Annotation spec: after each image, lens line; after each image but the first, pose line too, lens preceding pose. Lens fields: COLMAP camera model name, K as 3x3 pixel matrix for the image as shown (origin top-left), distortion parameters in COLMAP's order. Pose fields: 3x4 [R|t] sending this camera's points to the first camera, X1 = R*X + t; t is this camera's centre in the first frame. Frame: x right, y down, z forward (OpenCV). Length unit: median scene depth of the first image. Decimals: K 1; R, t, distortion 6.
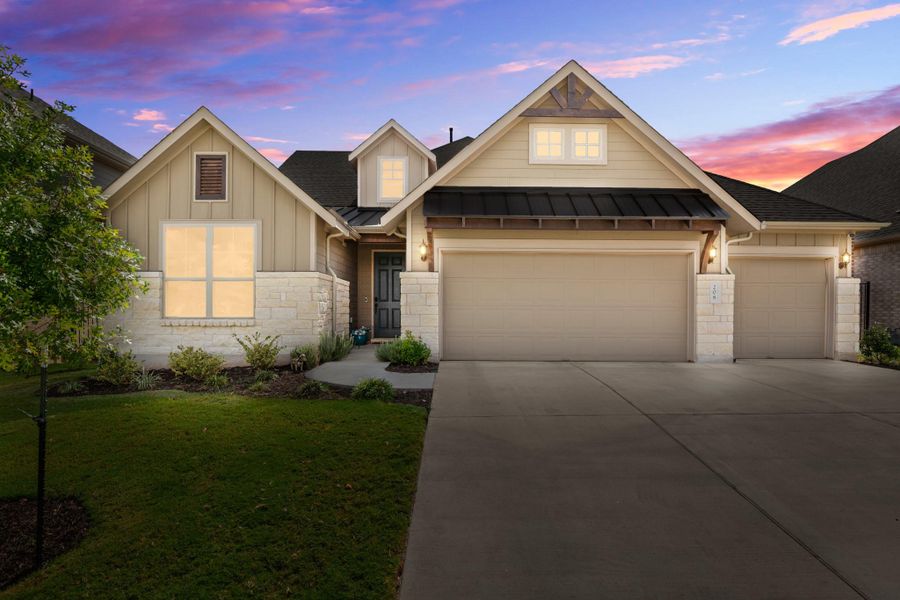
lens RADIAL K [[634.9, 0, 447.2], [0, 634.9, 302.9], [0, 0, 1]] dist [0.071276, -0.028011]
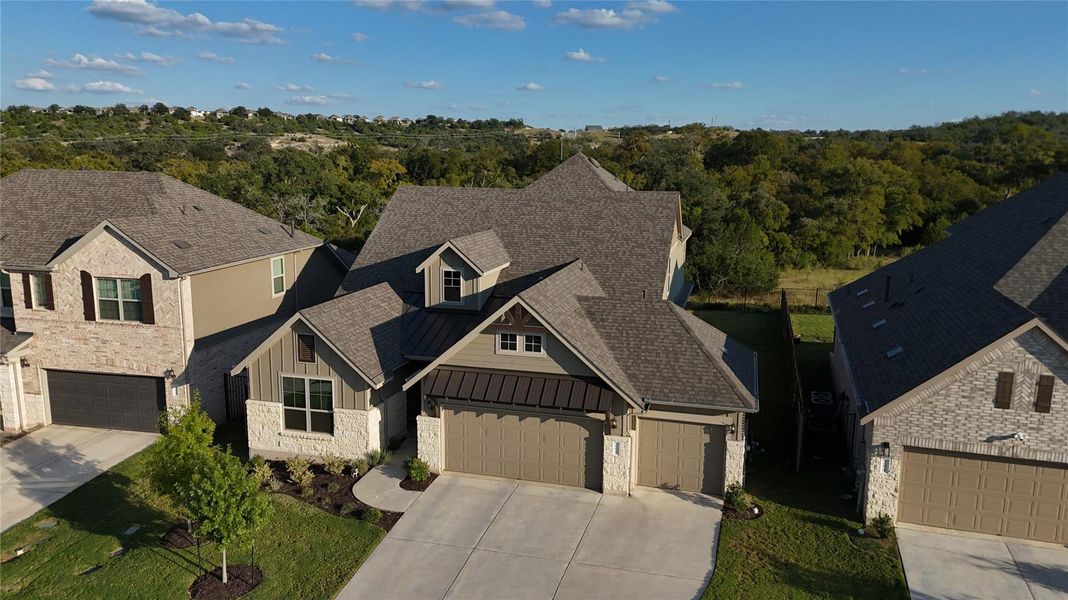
lens RADIAL K [[786.2, 0, 523.3], [0, 786.2, 308.2], [0, 0, 1]] dist [0.078967, -0.071525]
pose [[0.962565, 0.054899, -0.265432, 0.674263], [-0.002507, 0.981035, 0.193814, -0.680851], [0.271038, -0.185893, 0.944448, -0.703284]]
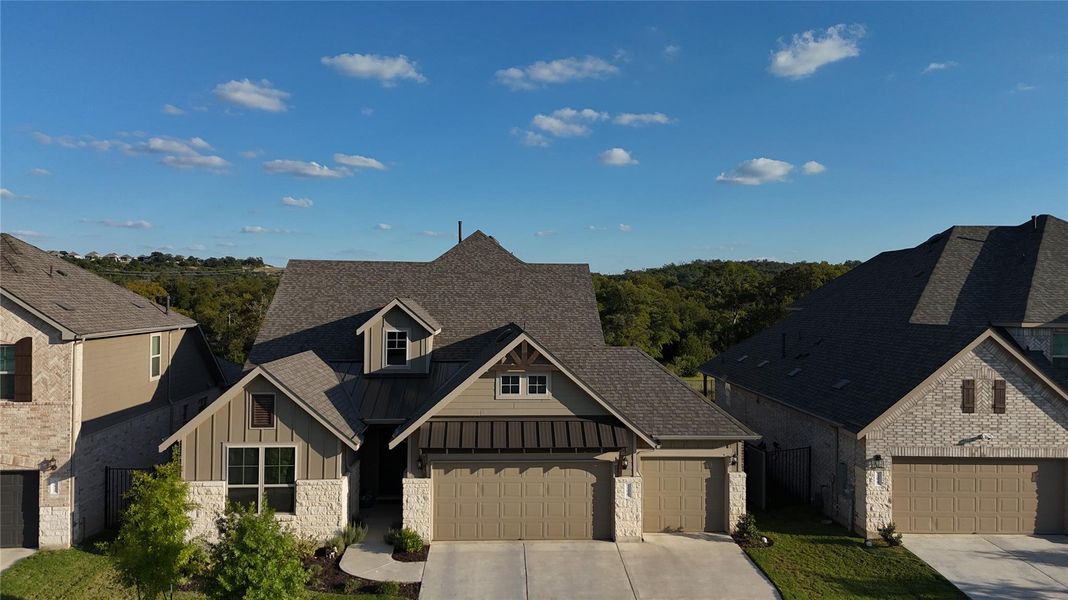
lens RADIAL K [[786.2, 0, 526.9], [0, 786.2, 303.2], [0, 0, 1]] dist [0.078967, -0.071525]
pose [[0.998591, 0.002834, 0.052991, 0.103106], [-0.003437, 0.999930, 0.011290, -0.447181], [-0.052955, -0.011456, 0.998531, -0.719419]]
